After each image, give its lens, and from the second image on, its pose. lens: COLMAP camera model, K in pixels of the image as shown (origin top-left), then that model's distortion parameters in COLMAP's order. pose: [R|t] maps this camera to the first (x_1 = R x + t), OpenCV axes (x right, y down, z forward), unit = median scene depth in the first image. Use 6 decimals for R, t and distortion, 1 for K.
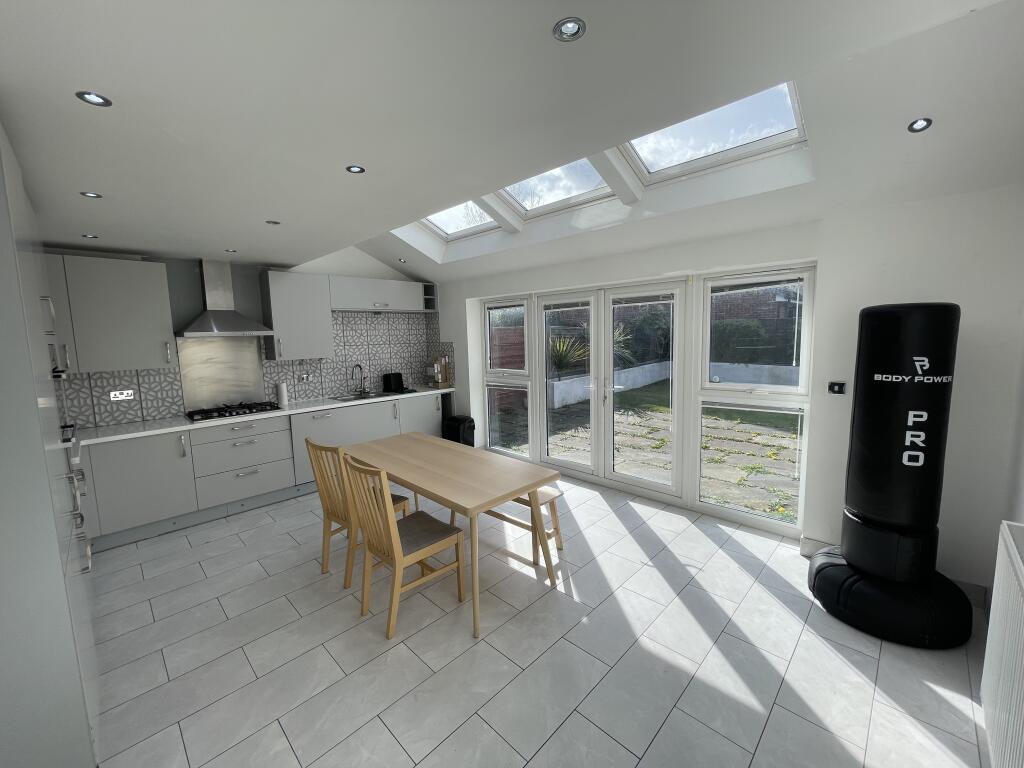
lens RADIAL K [[415.8, 0, 510.2], [0, 415.8, 381.2], [0, 0, 1]] dist [-0.001628, 0.000170]
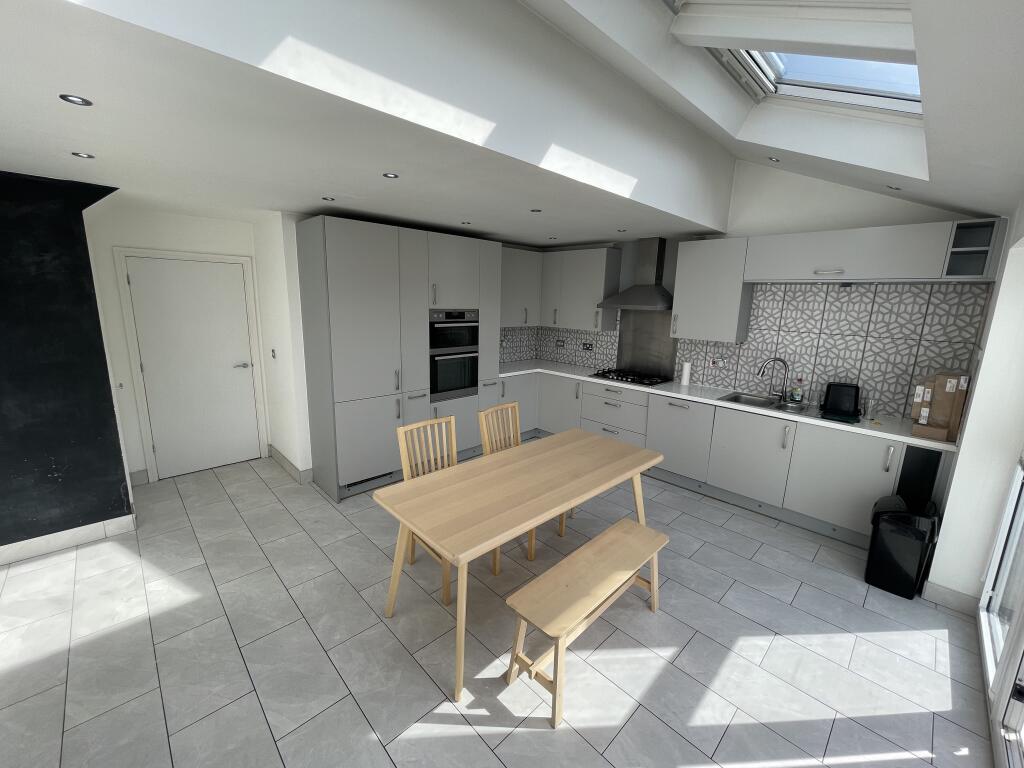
lens RADIAL K [[415.8, 0, 510.2], [0, 415.8, 381.2], [0, 0, 1]] dist [-0.001628, 0.000170]
pose [[-0.030643, 0.221166, -0.974755, 0.462075], [-0.142329, 0.964309, 0.223270, -0.126657], [0.989345, 0.145578, 0.001929, 0.723850]]
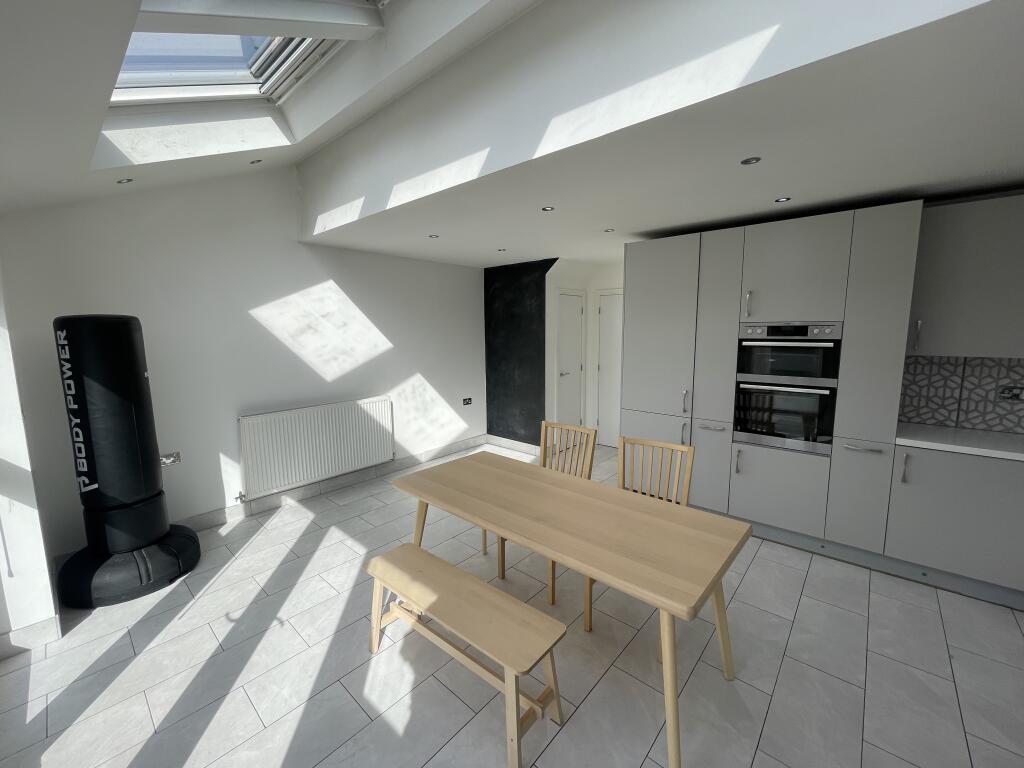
lens RADIAL K [[415.8, 0, 510.2], [0, 415.8, 381.2], [0, 0, 1]] dist [-0.001628, 0.000170]
pose [[-0.997810, 0.047900, -0.045614, -0.075385], [0.035284, 0.968763, 0.245467, -0.143831], [0.055947, 0.243320, -0.968331, 1.276577]]
